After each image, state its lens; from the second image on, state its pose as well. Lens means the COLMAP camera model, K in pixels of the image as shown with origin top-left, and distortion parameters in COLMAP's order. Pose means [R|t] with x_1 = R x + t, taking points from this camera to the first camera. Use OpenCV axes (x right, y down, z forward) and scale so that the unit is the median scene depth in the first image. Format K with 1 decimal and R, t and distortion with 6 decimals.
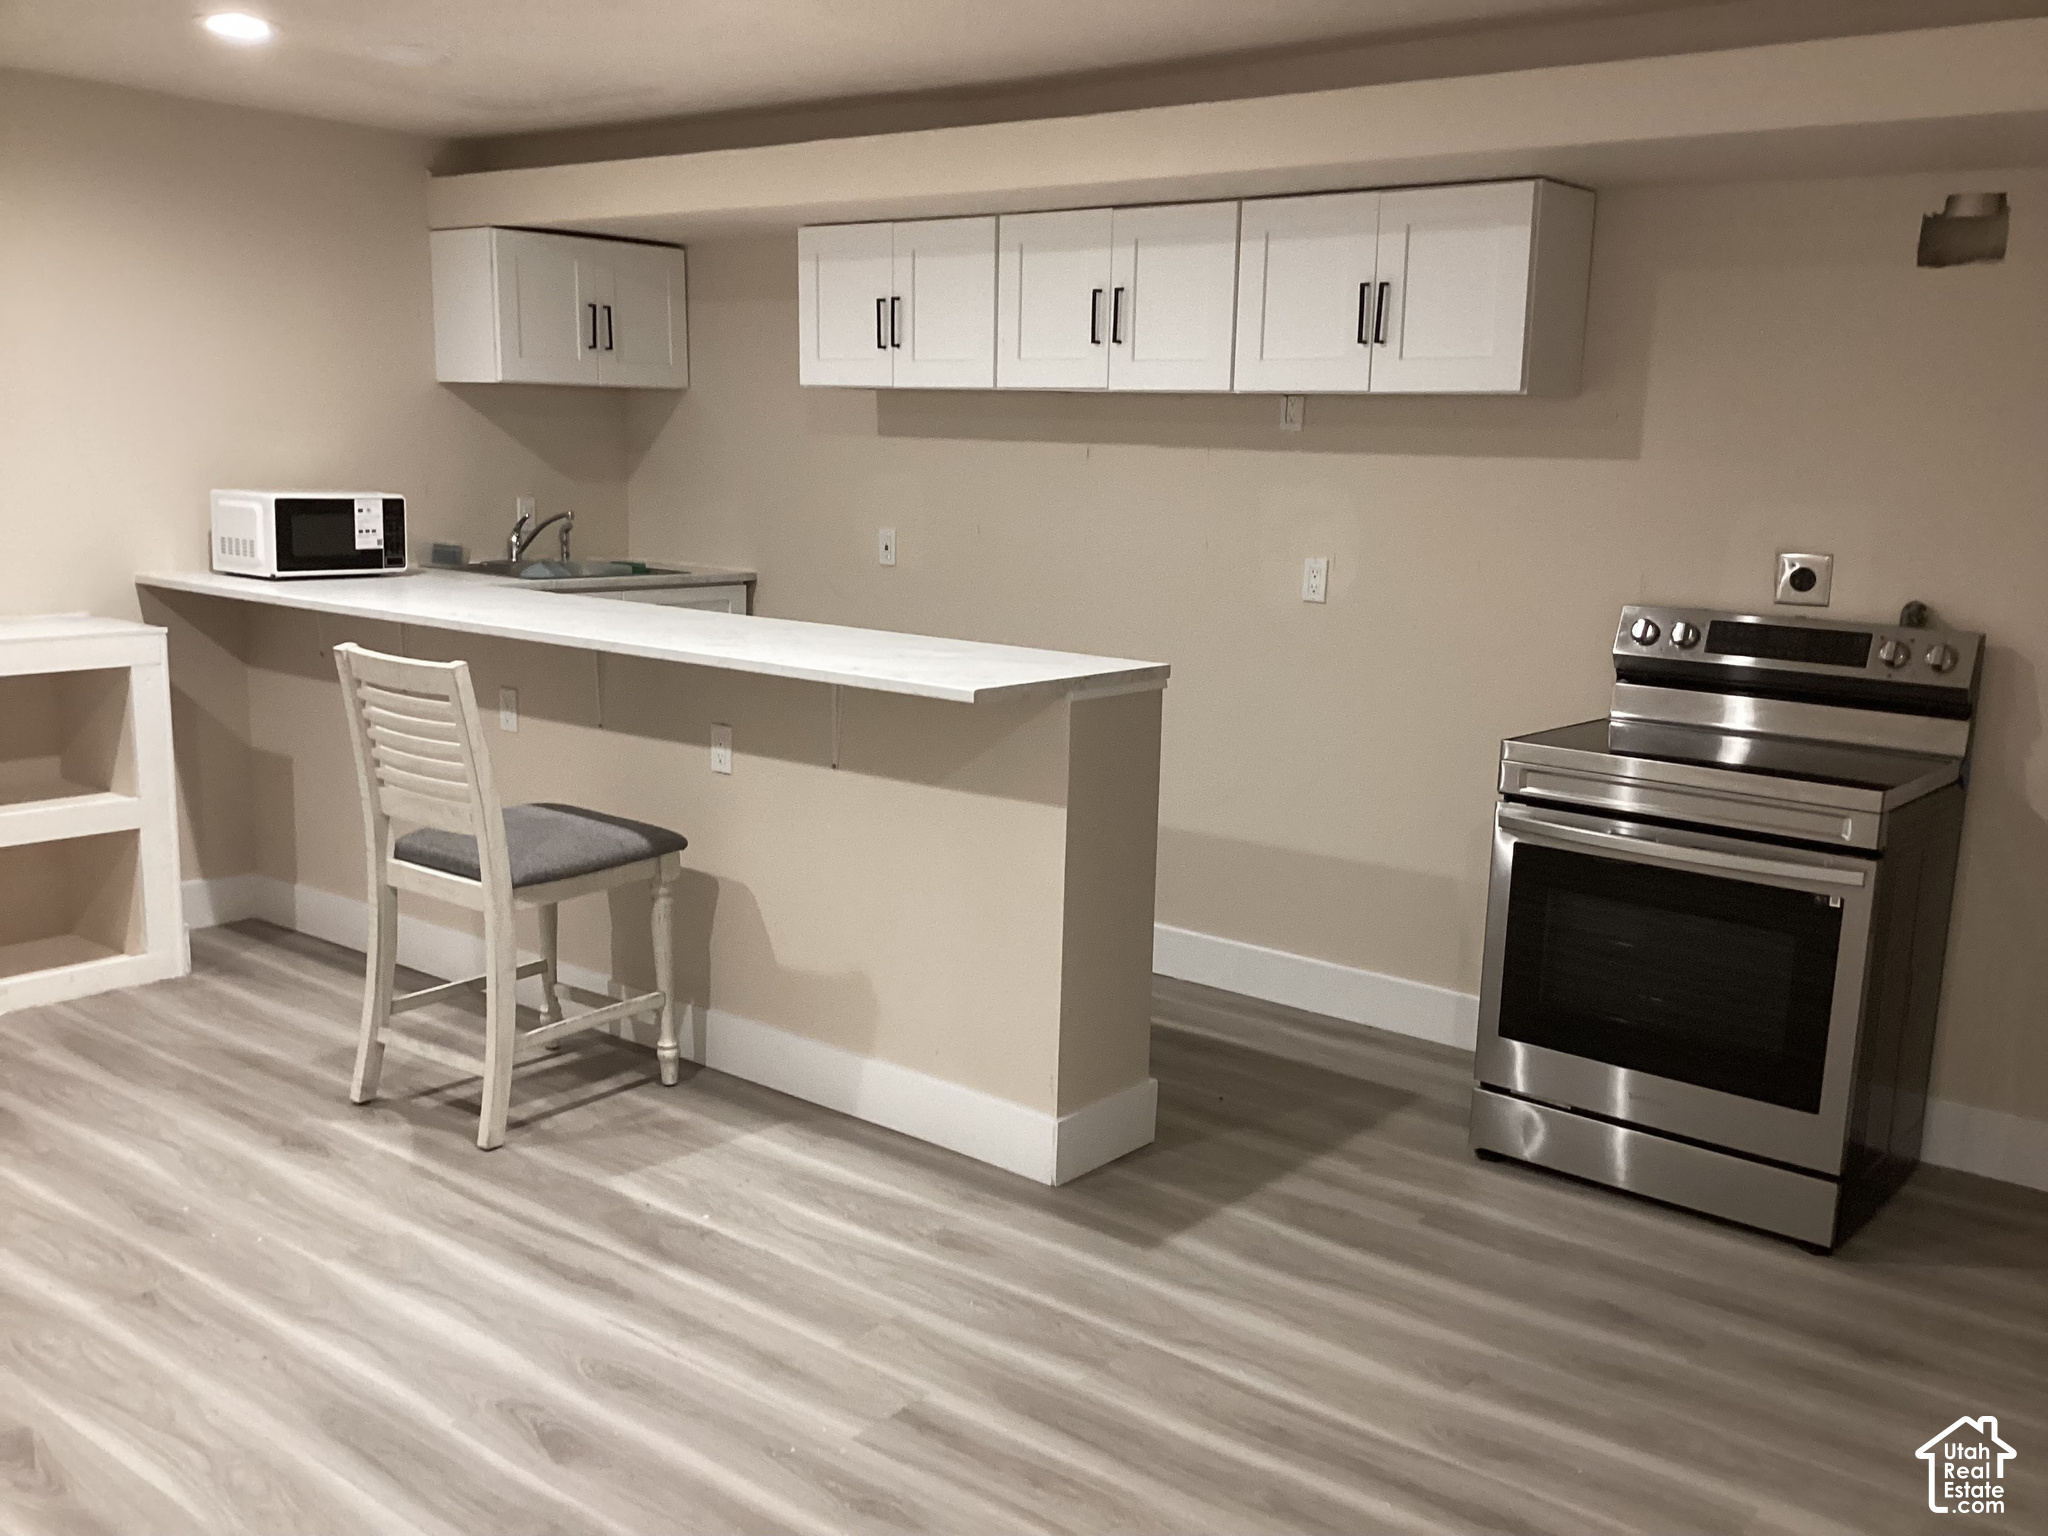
lens RADIAL K [[1856.1, 0, 1036.7], [0, 1856.1, 773.4], [0, 0, 1]] dist [0.109954, -0.207373]
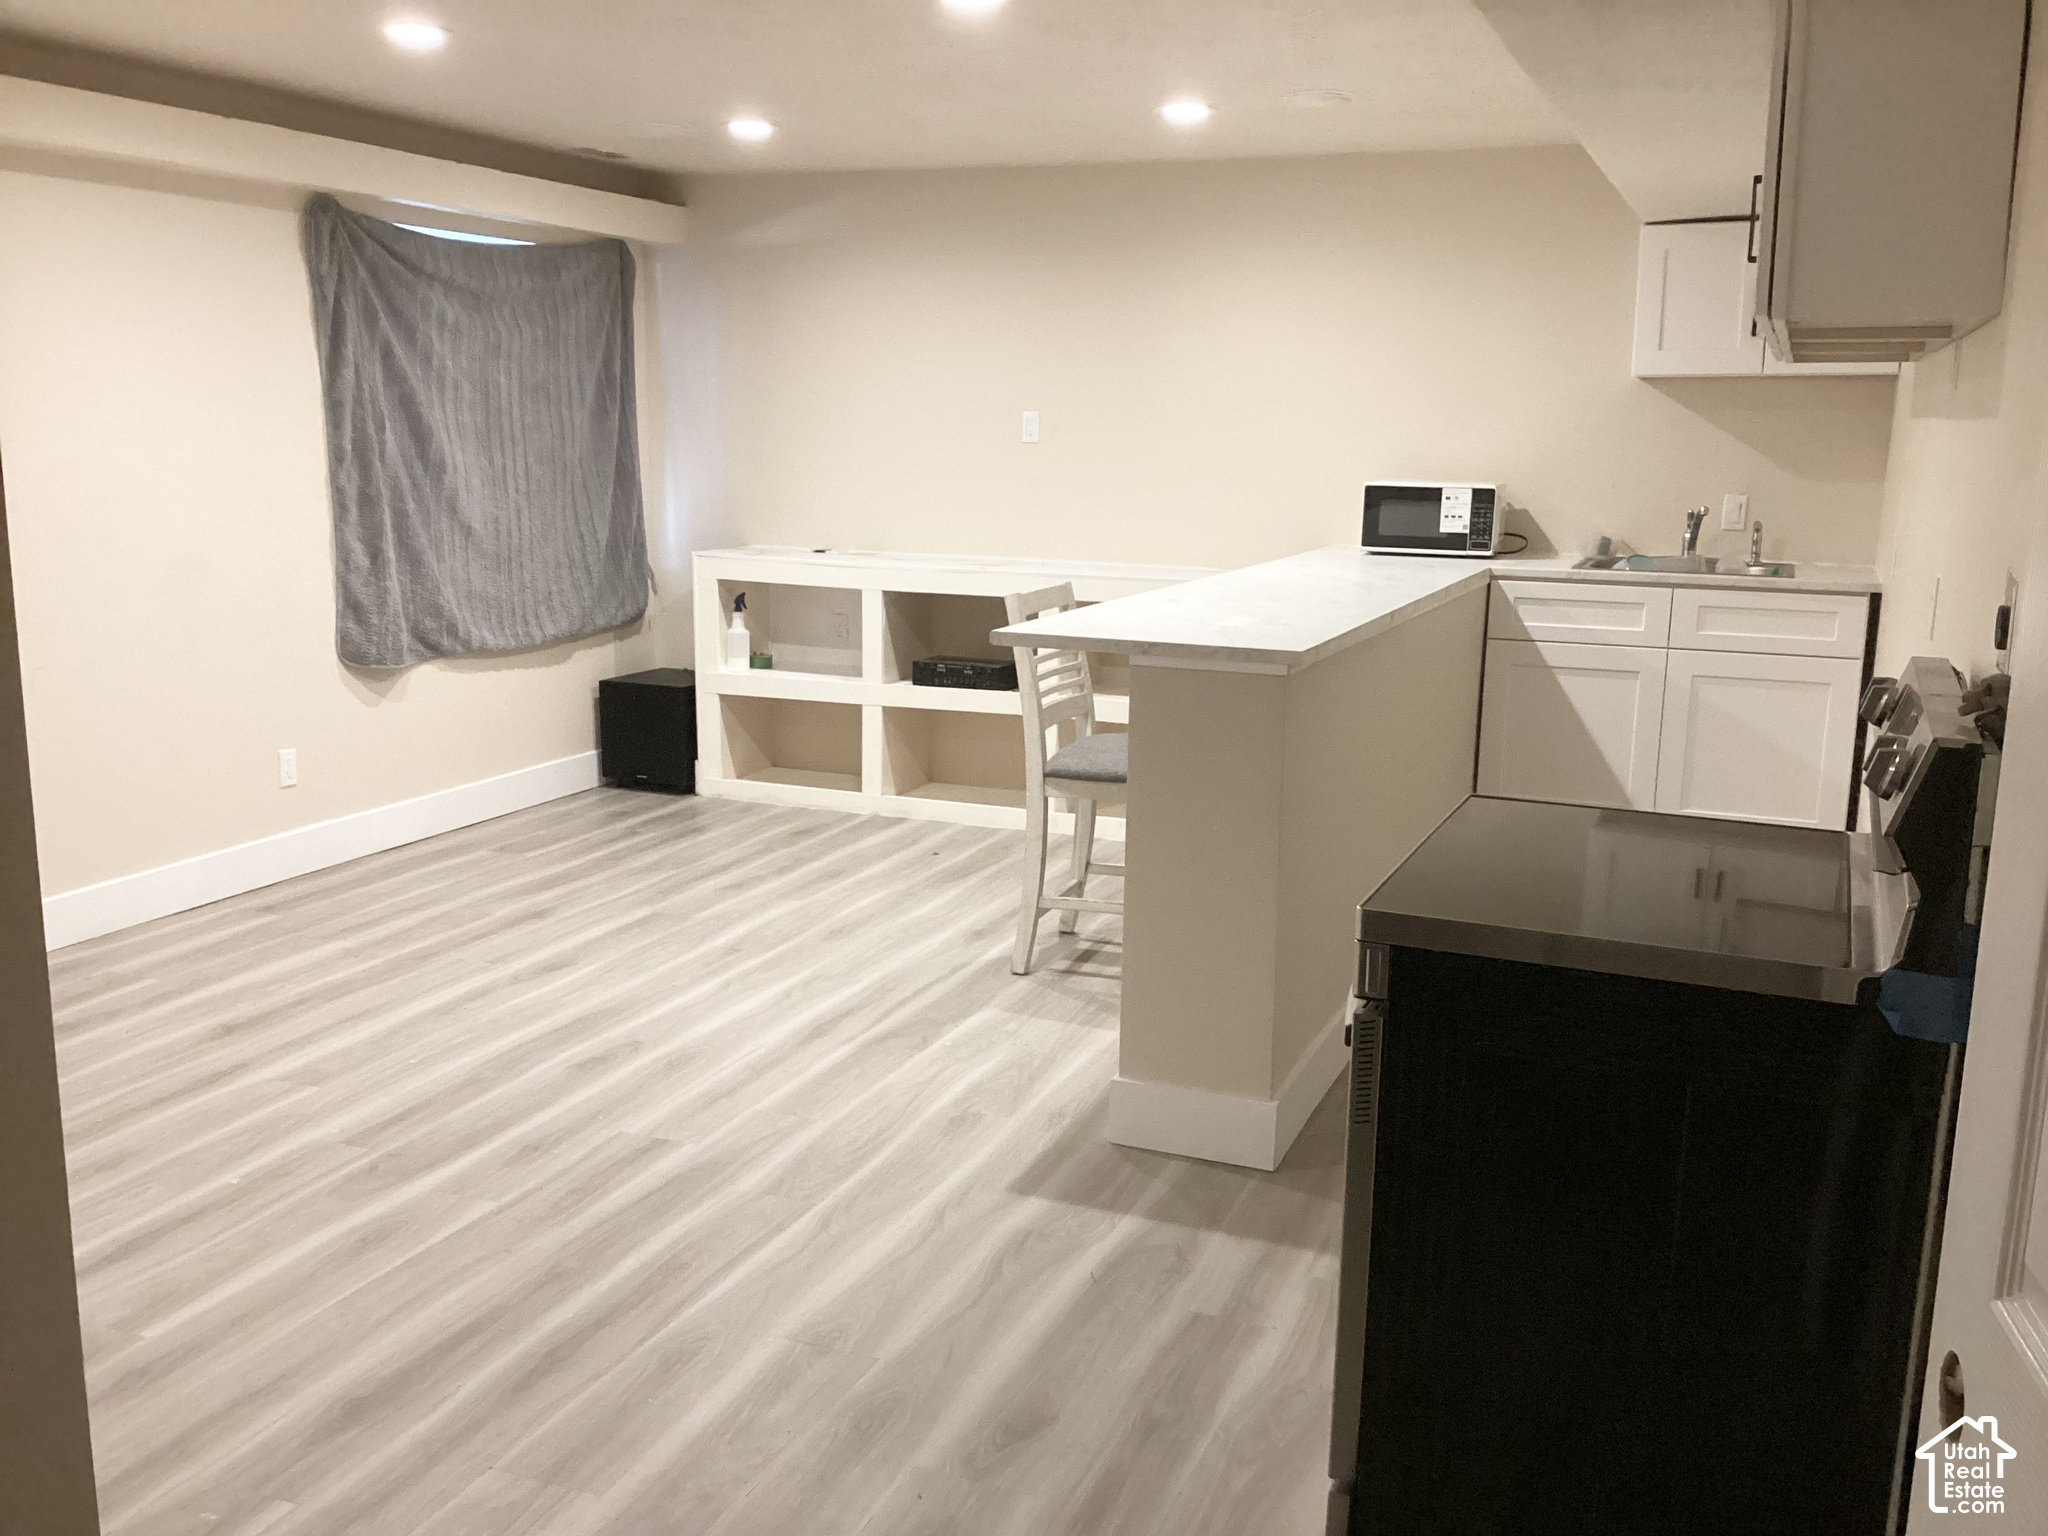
lens RADIAL K [[1856.1, 0, 1036.5], [0, 1856.1, 768.9], [0, 0, 1]] dist [0.109954, -0.207373]
pose [[0.270170, 0.150040, -0.951050, 0.953725], [-0.175764, 0.978870, 0.104498, -0.077075], [0.946634, 0.138928, 0.290833, 0.654691]]
